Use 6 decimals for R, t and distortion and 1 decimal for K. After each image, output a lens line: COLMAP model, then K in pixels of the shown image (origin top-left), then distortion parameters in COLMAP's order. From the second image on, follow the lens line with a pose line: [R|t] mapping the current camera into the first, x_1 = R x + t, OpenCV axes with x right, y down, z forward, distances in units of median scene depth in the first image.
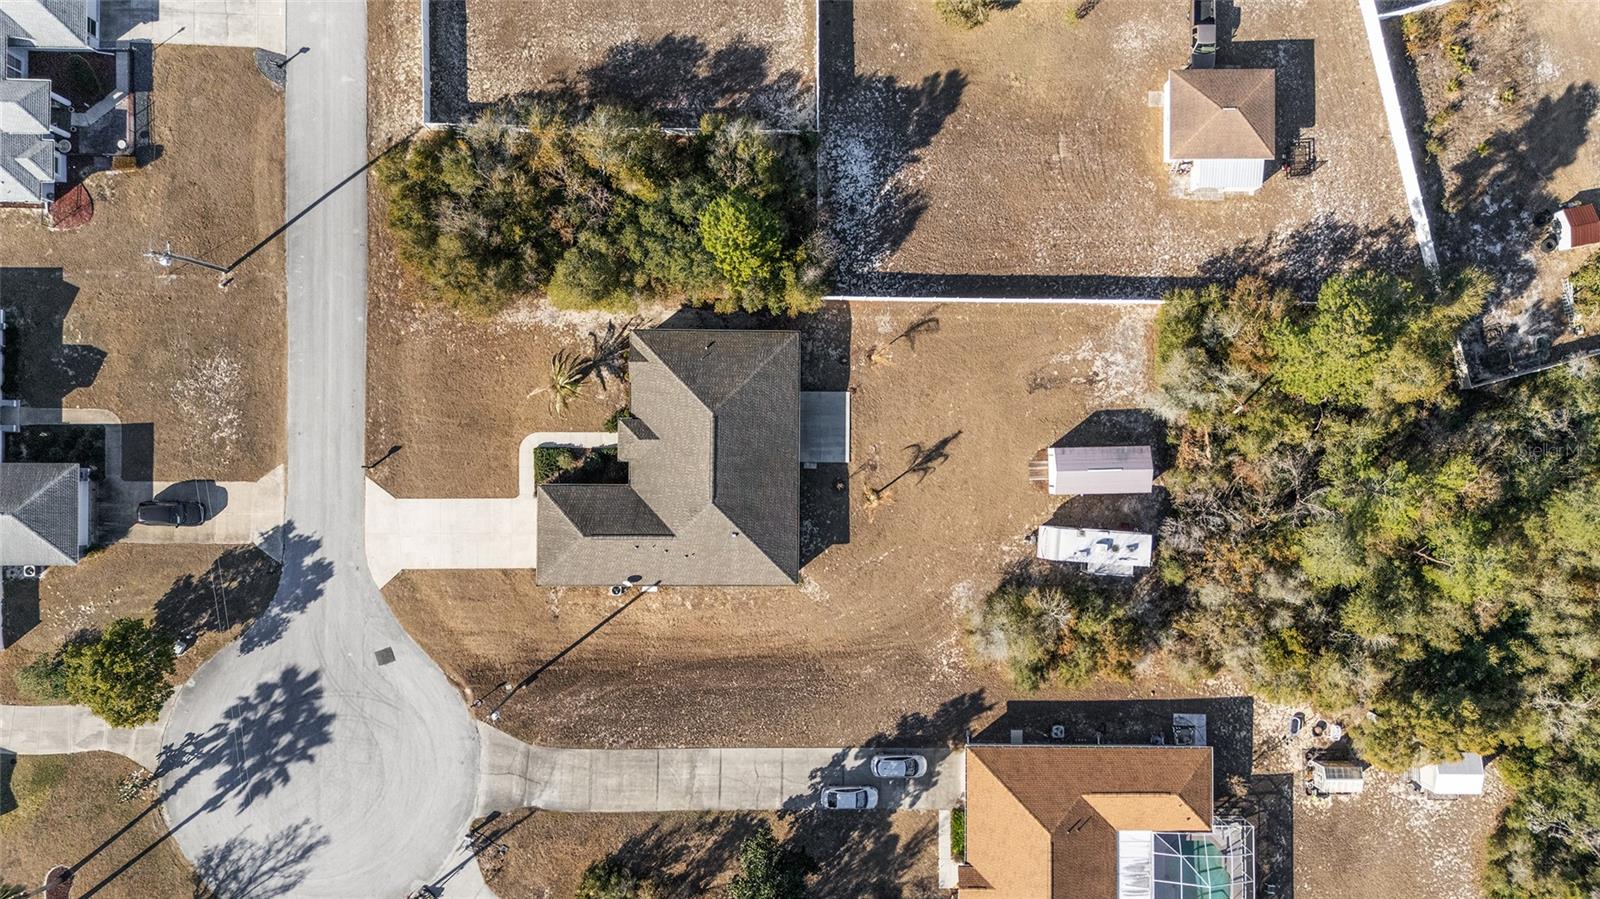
lens RADIAL K [[1172.5, 0, 803.3], [0, 1172.5, 452.5], [0, 0, 1]] dist [0.060434, -0.058115]
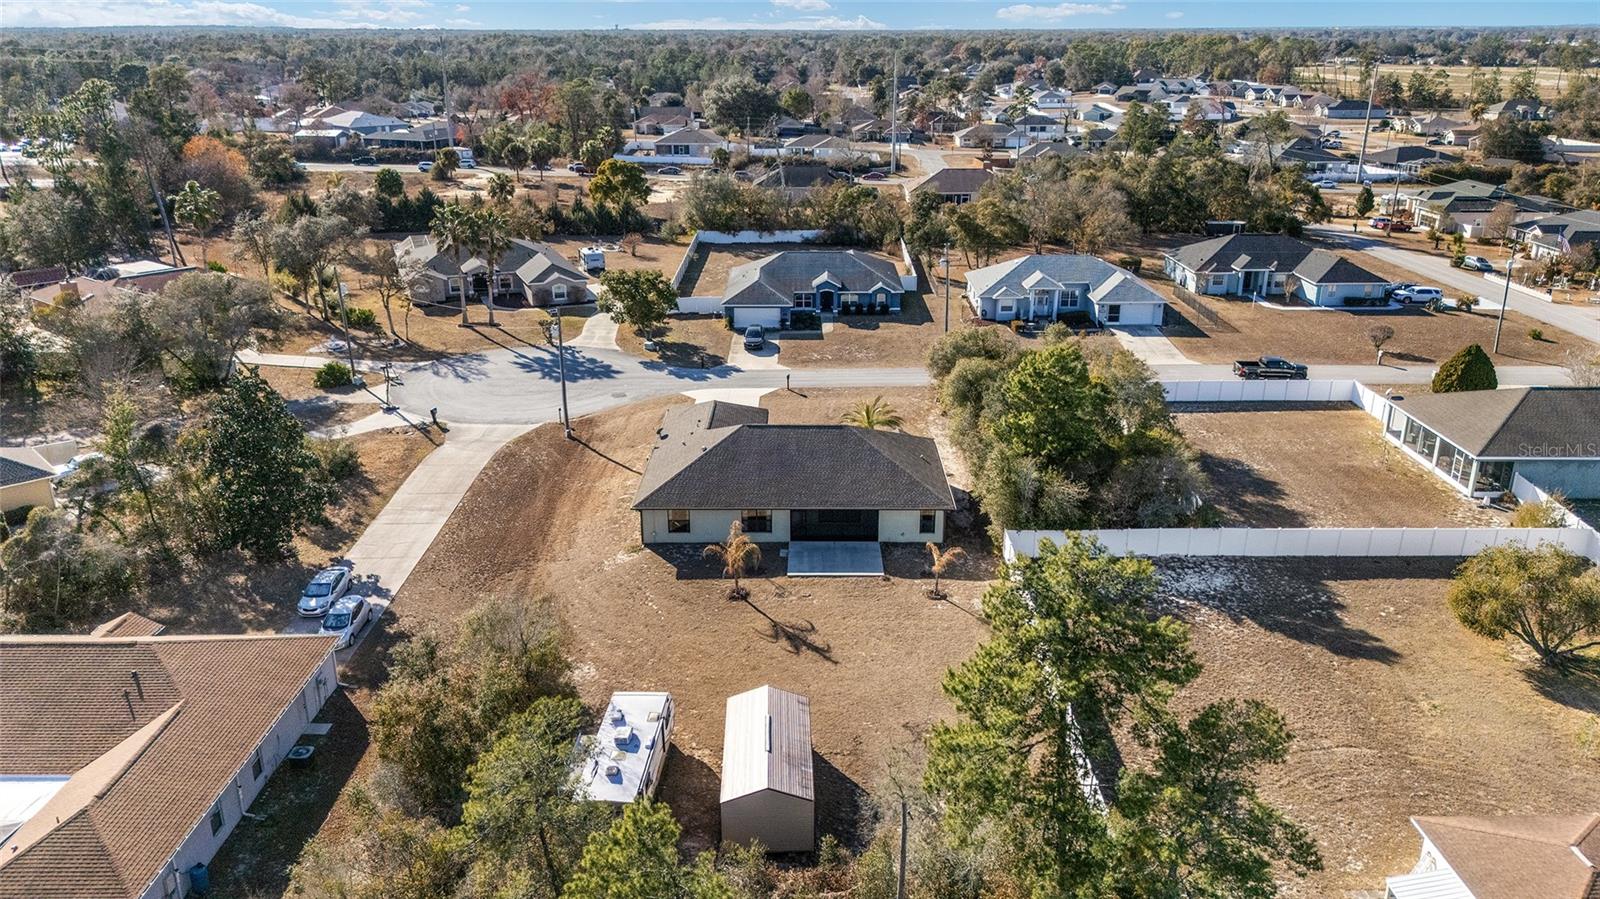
lens RADIAL K [[1172.5, 0, 803.3], [0, 1172.5, 452.5], [0, 0, 1]] dist [0.060434, -0.058115]
pose [[0.000763, 0.319459, -0.947600, 0.709483], [-0.999990, 0.004366, 0.000667, -0.002053], [0.004350, 0.947590, 0.319459, 0.695995]]
